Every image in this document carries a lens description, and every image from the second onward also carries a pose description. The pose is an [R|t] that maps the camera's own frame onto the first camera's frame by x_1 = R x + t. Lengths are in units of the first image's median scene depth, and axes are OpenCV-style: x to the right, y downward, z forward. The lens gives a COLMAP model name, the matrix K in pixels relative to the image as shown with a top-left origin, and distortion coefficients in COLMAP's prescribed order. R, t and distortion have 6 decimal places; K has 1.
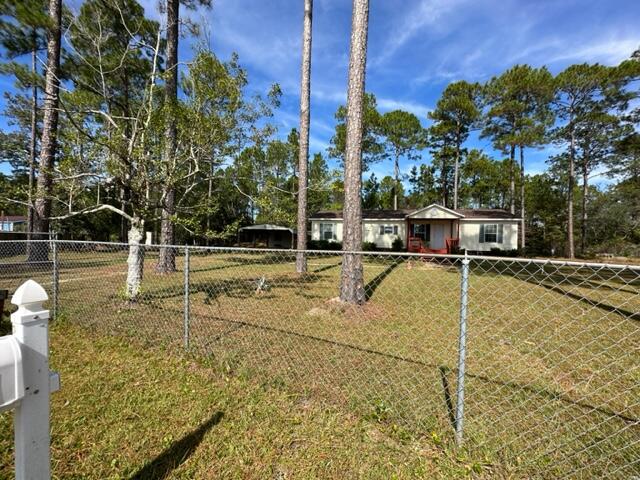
lens RADIAL K [[257.7, 0, 320.0], [0, 257.7, 240.0], [0, 0, 1]] dist [0.000367, -0.000001]
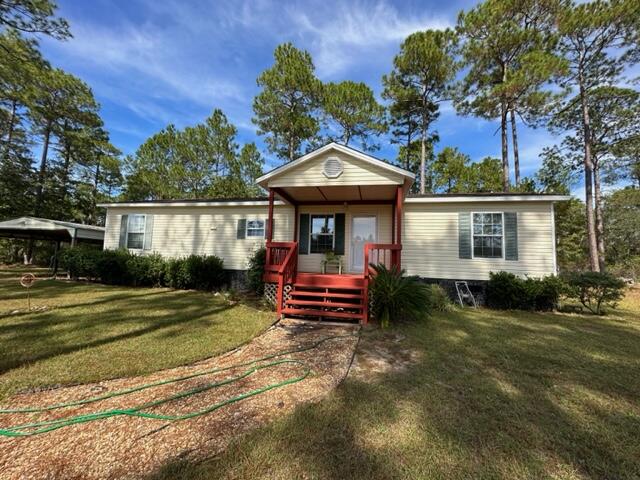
lens RADIAL K [[257.7, 0, 320.0], [0, 257.7, 240.0], [0, 0, 1]] dist [0.000367, -0.000001]
pose [[0.997789, 0.014474, 0.064870, 0.299812], [-0.009489, 0.997024, -0.076500, 0.010881], [-0.065784, 0.075715, 0.994957, 0.489908]]
